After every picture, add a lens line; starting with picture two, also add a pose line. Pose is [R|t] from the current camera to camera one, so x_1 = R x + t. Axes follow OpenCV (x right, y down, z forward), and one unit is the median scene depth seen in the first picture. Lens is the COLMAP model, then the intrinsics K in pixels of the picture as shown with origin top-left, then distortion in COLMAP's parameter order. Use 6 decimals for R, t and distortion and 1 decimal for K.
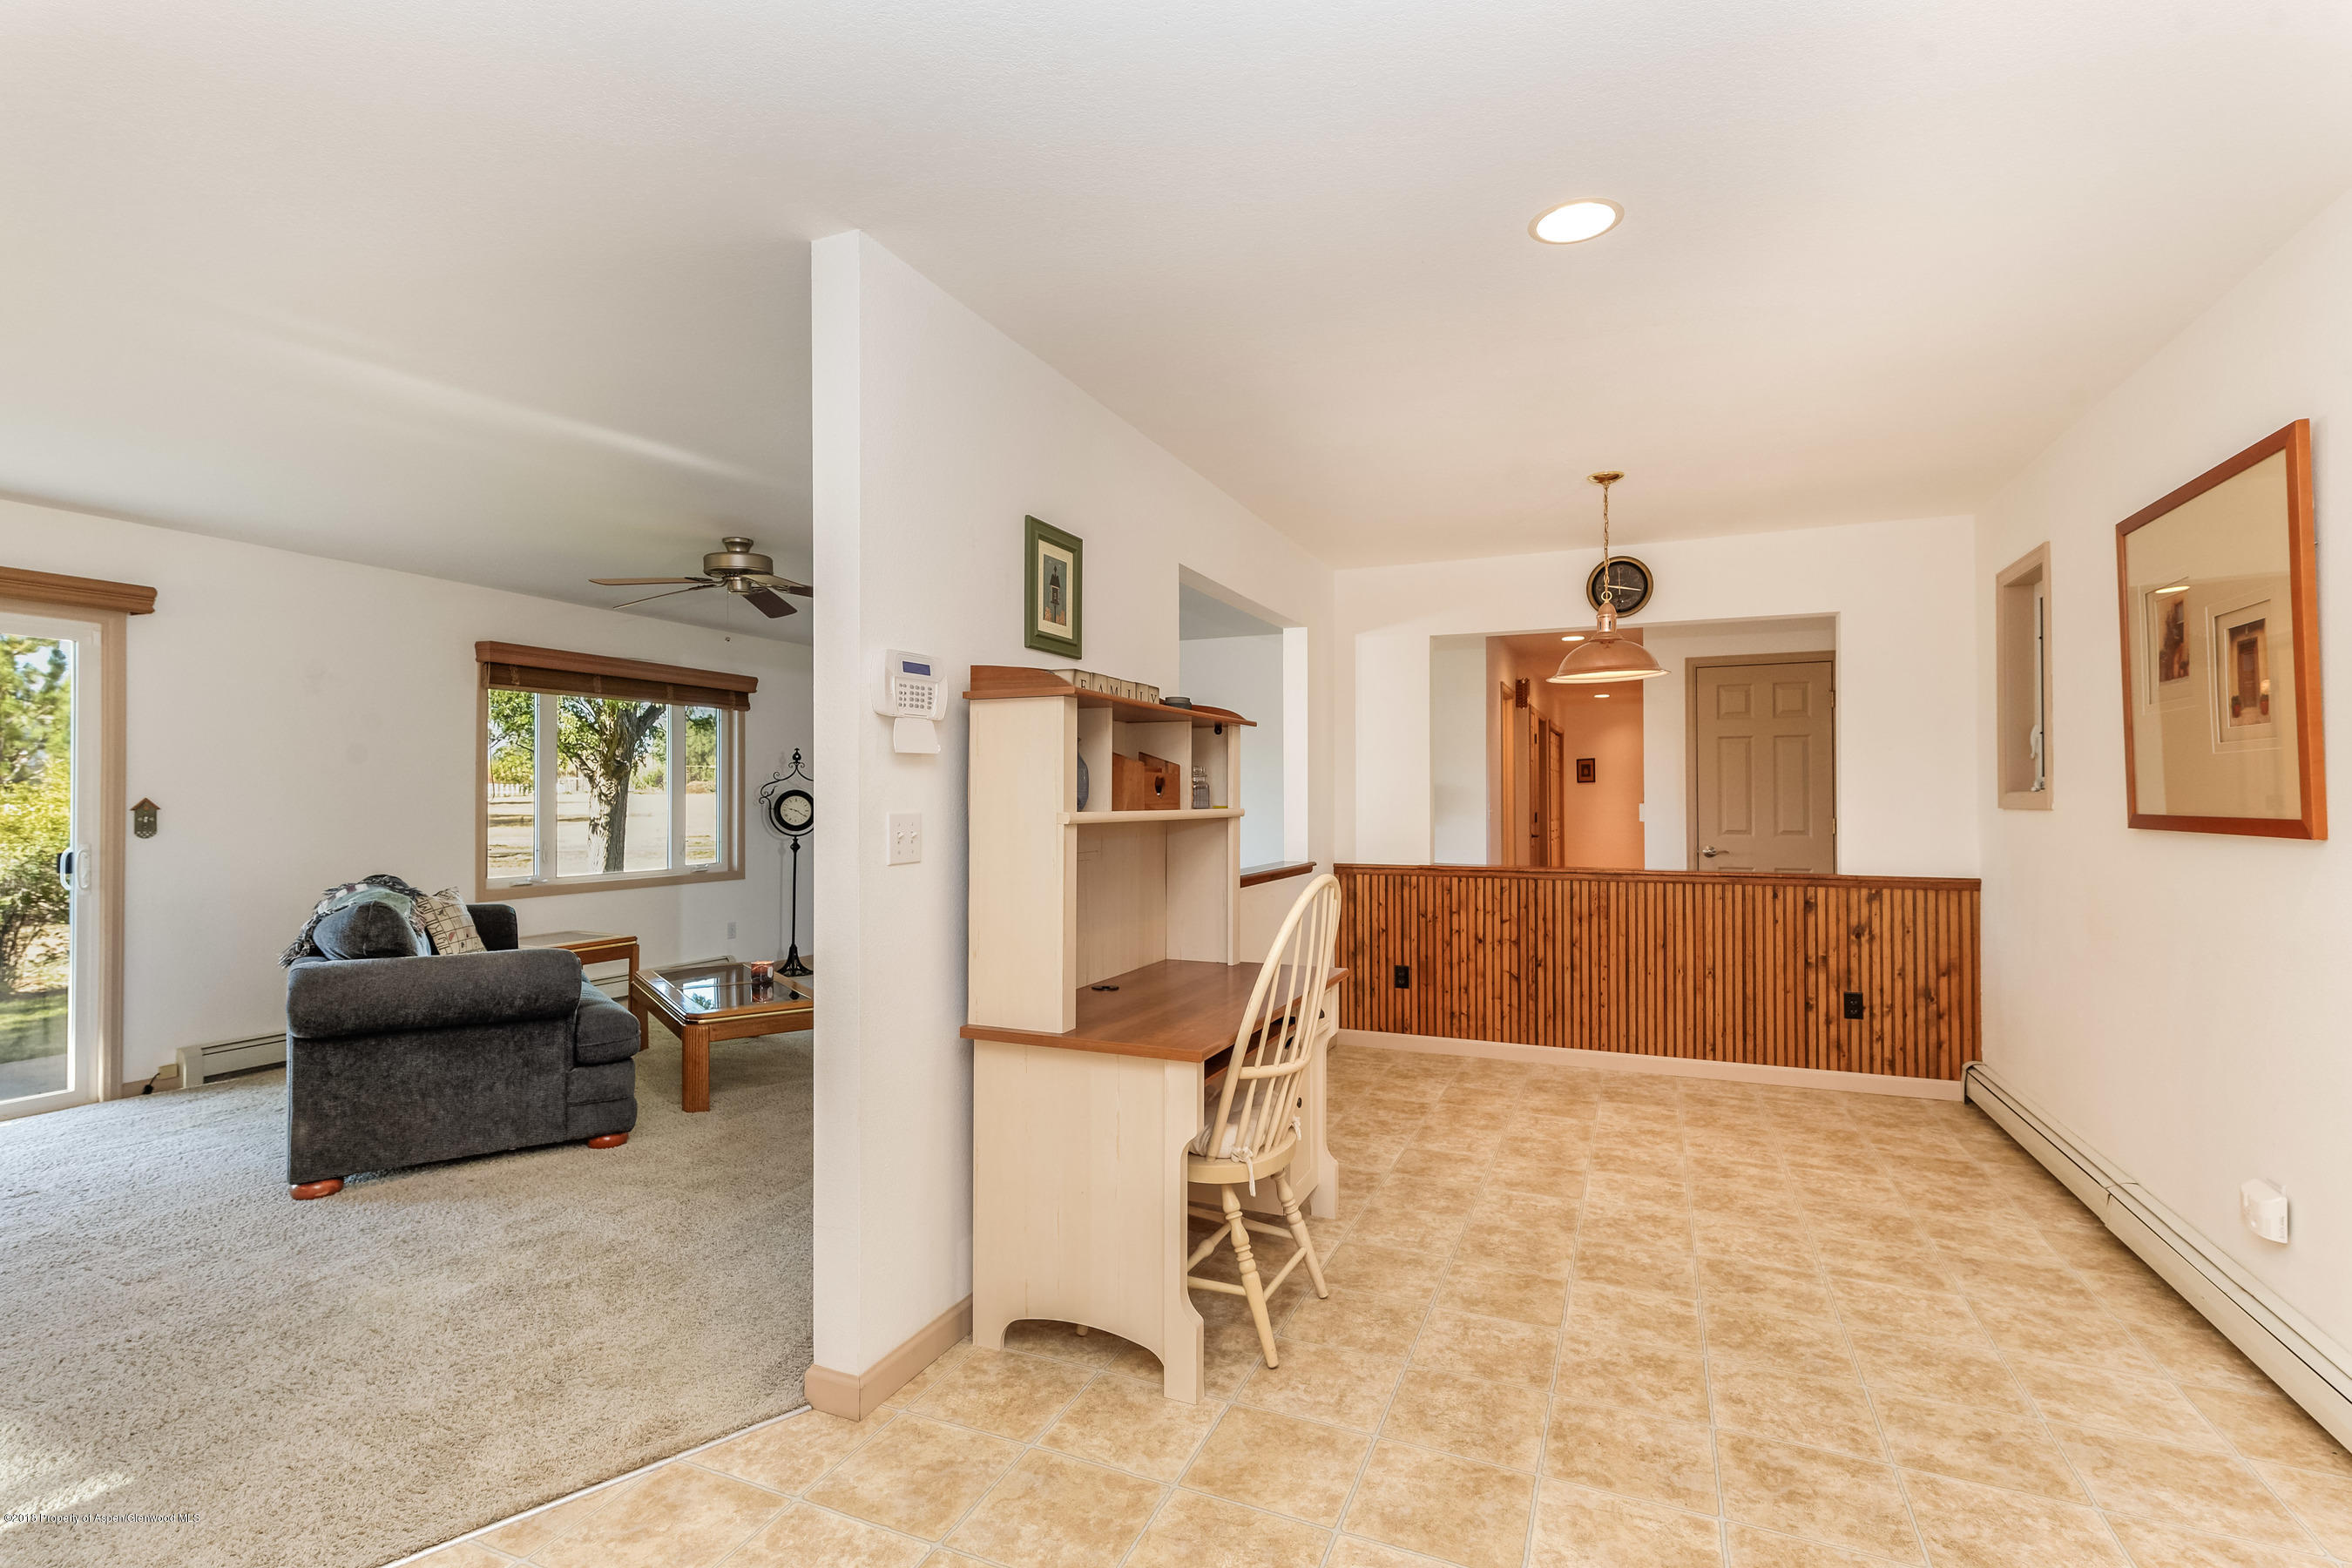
lens RADIAL K [[1140.2, 0, 1176.0], [0, 1140.2, 784.0], [0, 0, 1]] dist [0.001629, 0.000161]
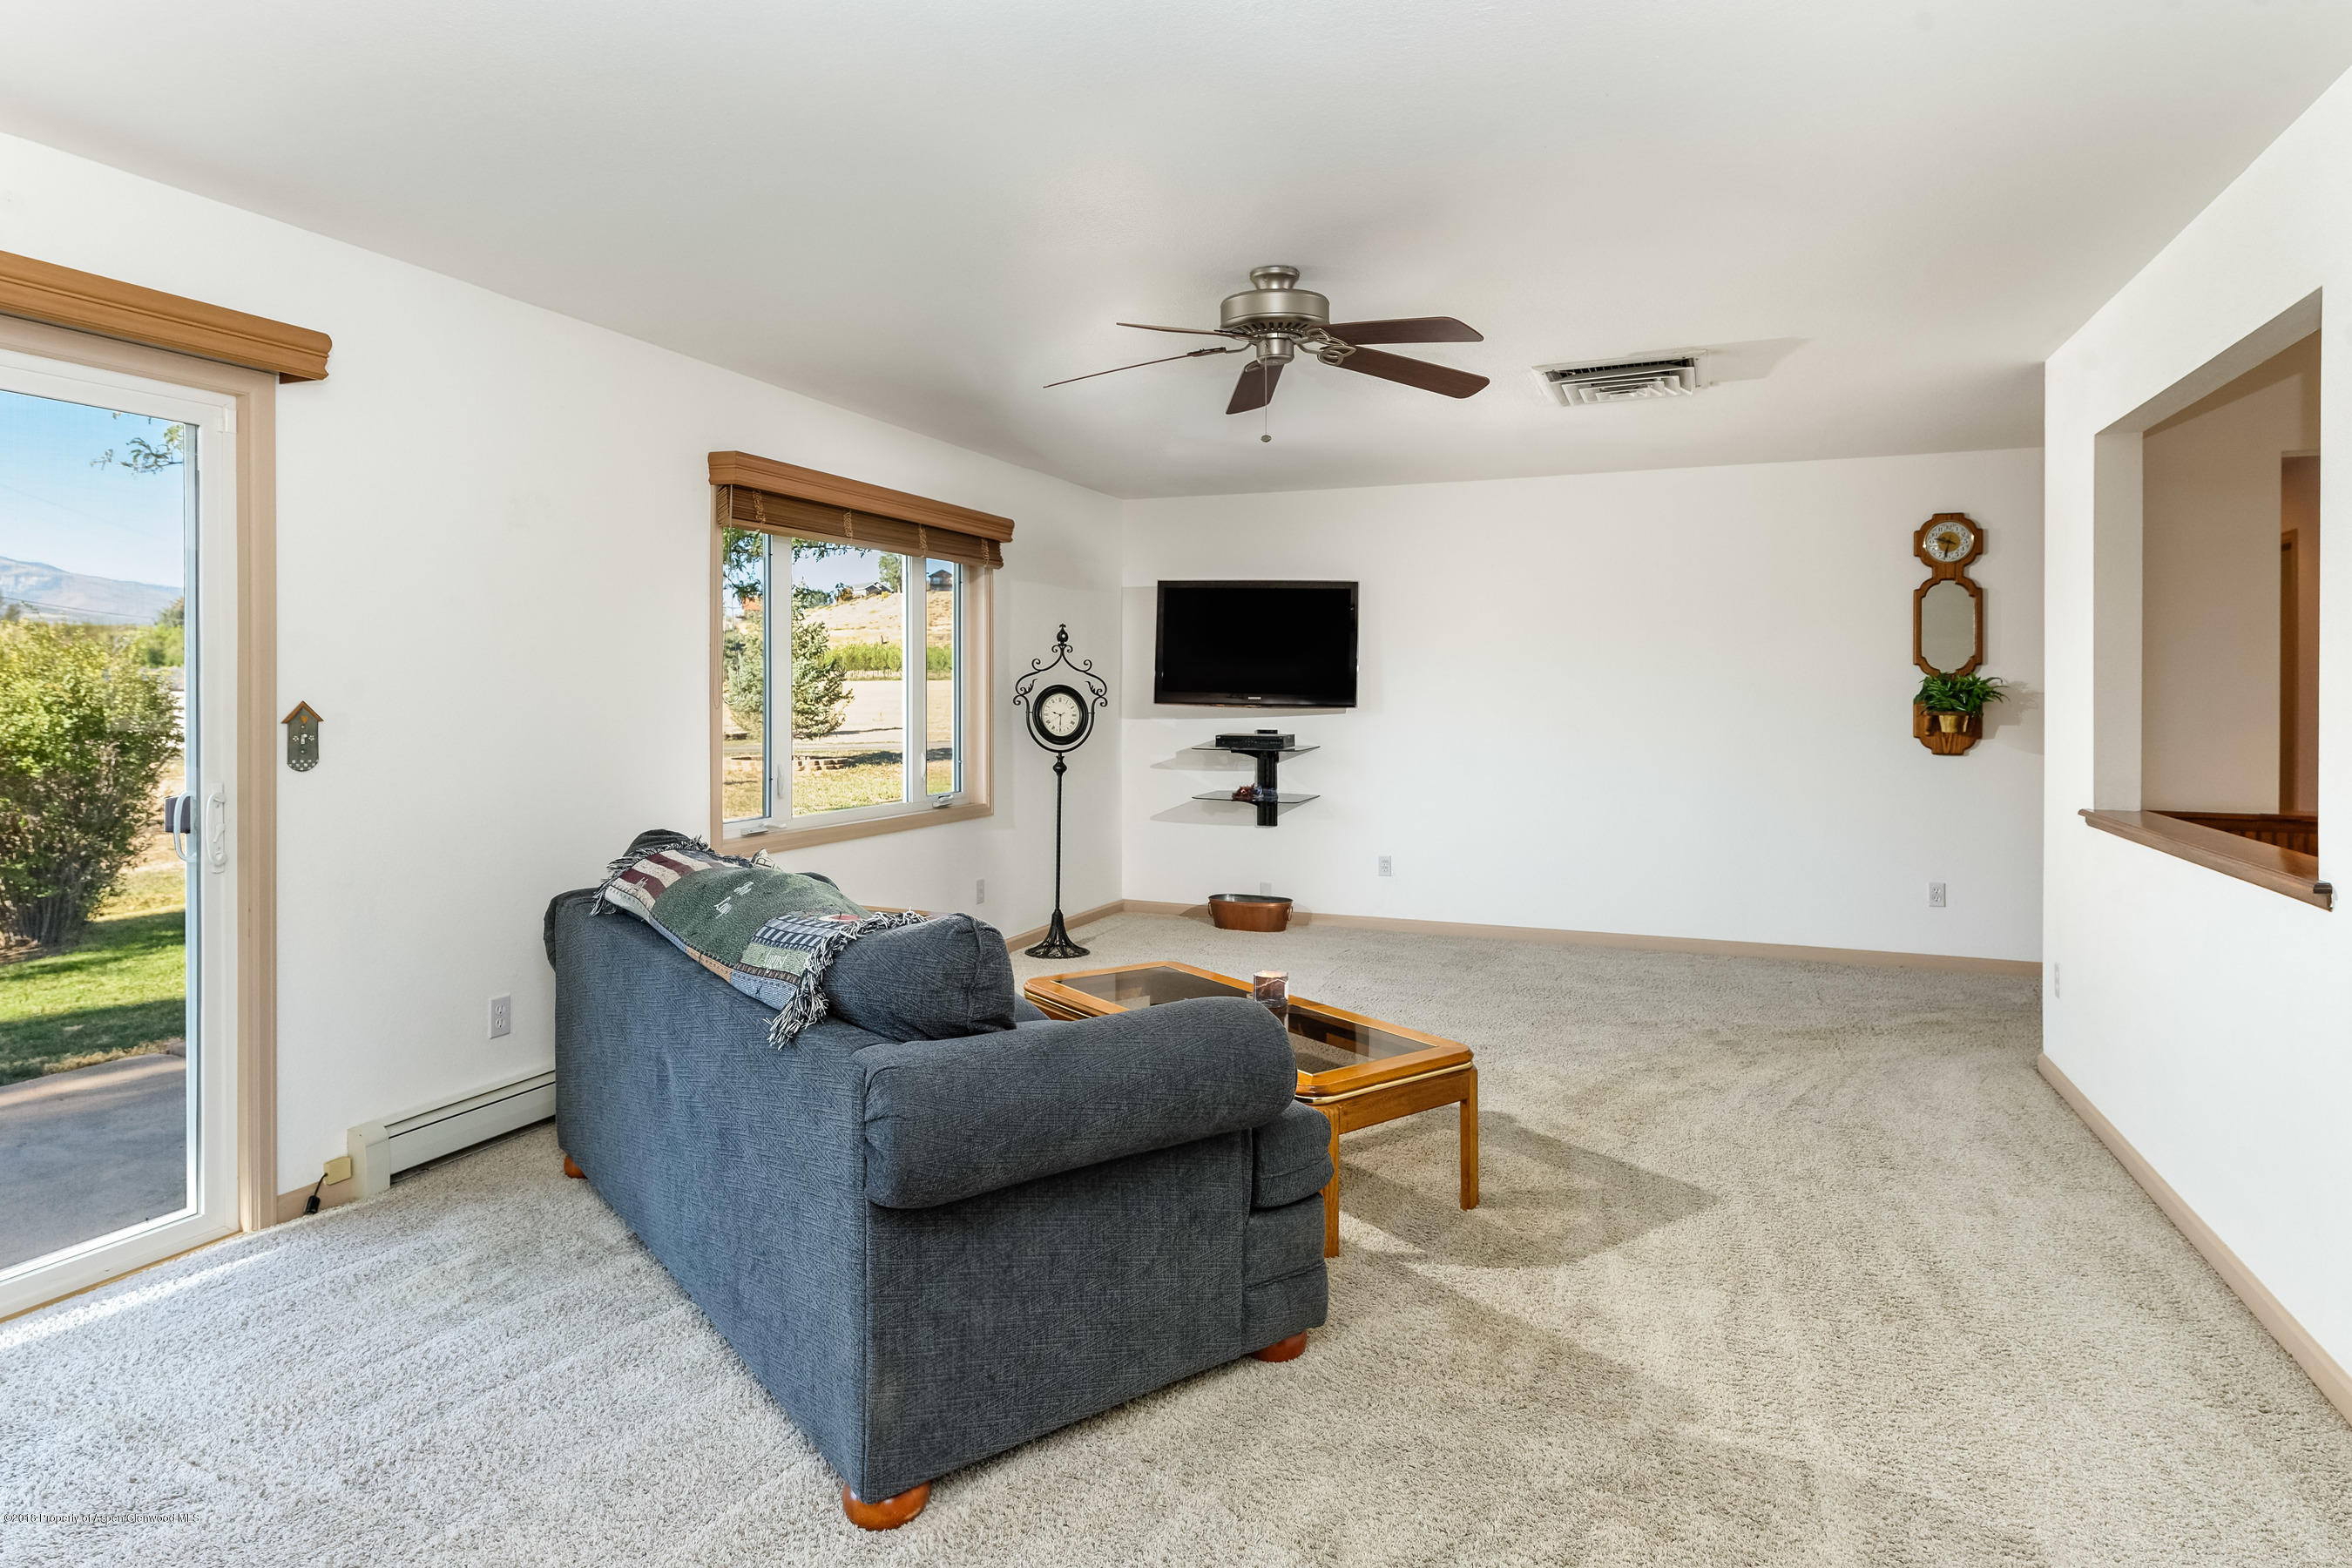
lens RADIAL K [[1368.8, 0, 1178.8], [0, 1368.8, 687.3], [0, 0, 1]] dist [-0.005641, -0.001466]
pose [[0.999894, 0.002235, 0.014409, -0.470276], [-0.002383, 0.999944, 0.010264, -0.003155], [-0.014385, -0.010297, 0.999844, 0.303194]]
